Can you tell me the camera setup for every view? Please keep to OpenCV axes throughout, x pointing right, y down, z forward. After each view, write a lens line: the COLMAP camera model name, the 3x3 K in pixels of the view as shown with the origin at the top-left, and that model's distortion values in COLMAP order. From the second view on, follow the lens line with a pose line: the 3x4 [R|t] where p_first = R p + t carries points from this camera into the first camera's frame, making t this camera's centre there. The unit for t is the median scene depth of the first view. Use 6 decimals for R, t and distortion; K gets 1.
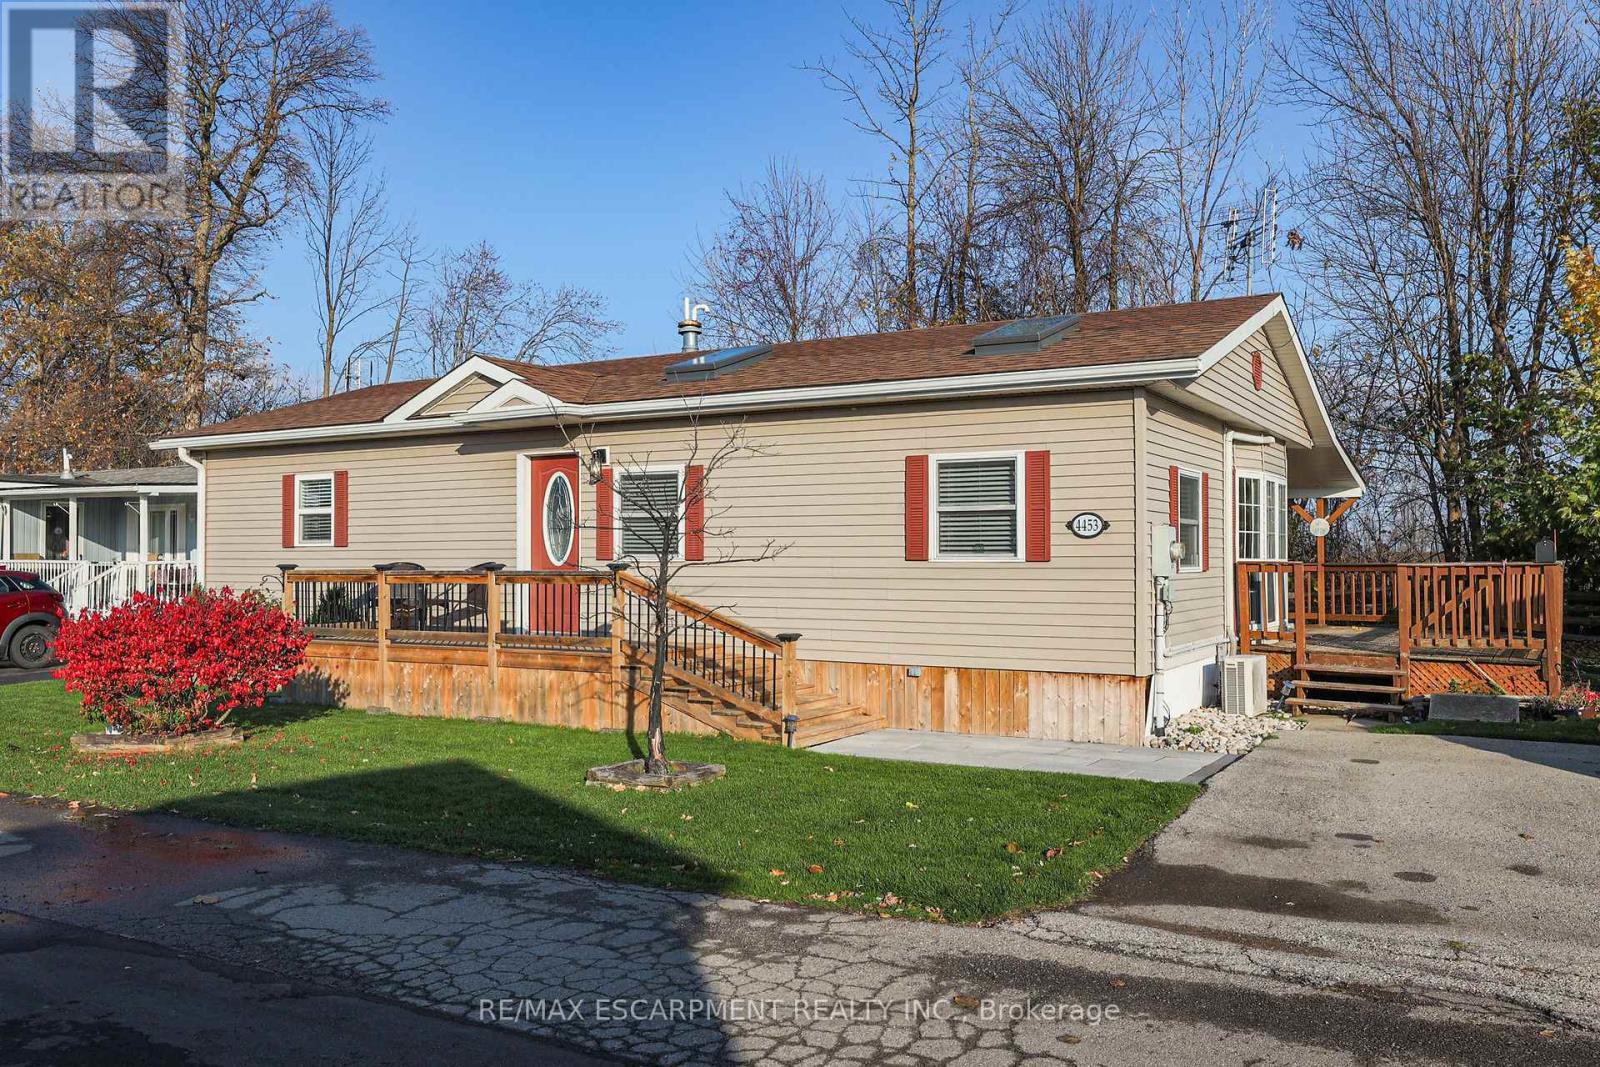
lens RADIAL K [[1268.5, 0, 799.8], [0, 1268.5, 535.8], [0, 0, 1]] dist [0.012547, -0.002467]
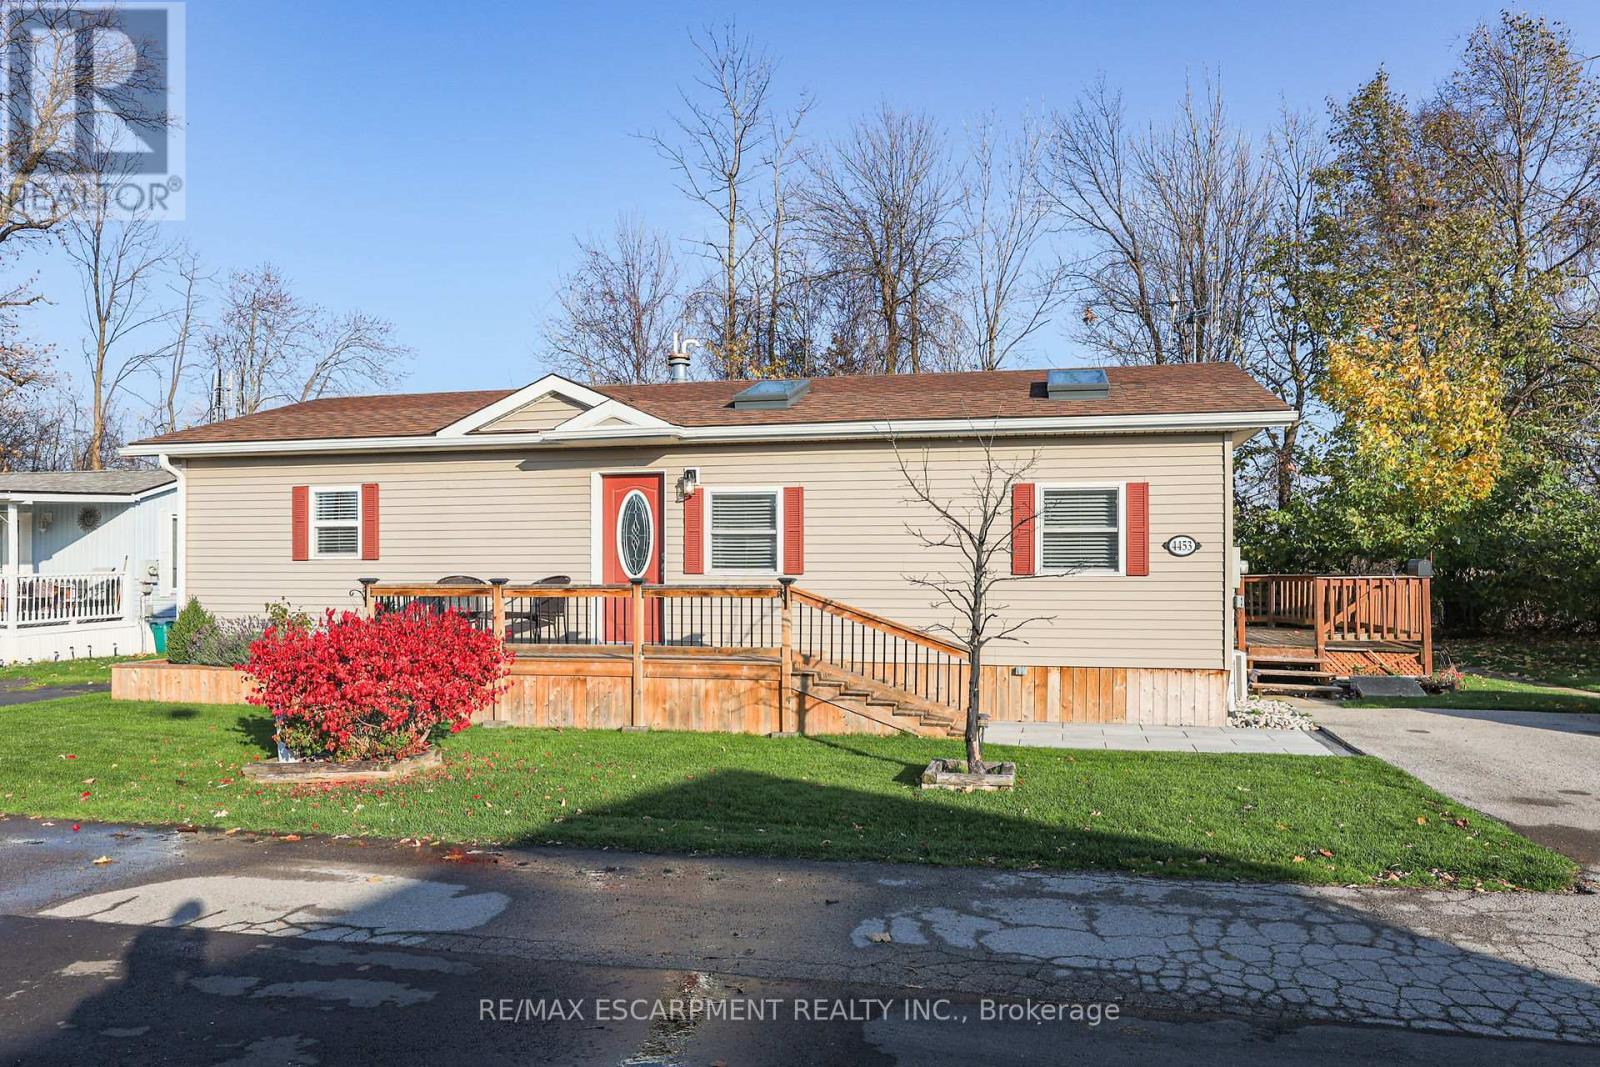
lens RADIAL K [[1066.2, 0, 799.4], [0, 1066.2, 565.8], [0, 0, 1]] dist [-0.002099, 0.001522]
pose [[0.951064, 0.002468, 0.308984, -0.364268], [-0.006792, 0.999893, 0.012919, 0.000147], [-0.308919, -0.014385, 0.950980, 0.127472]]
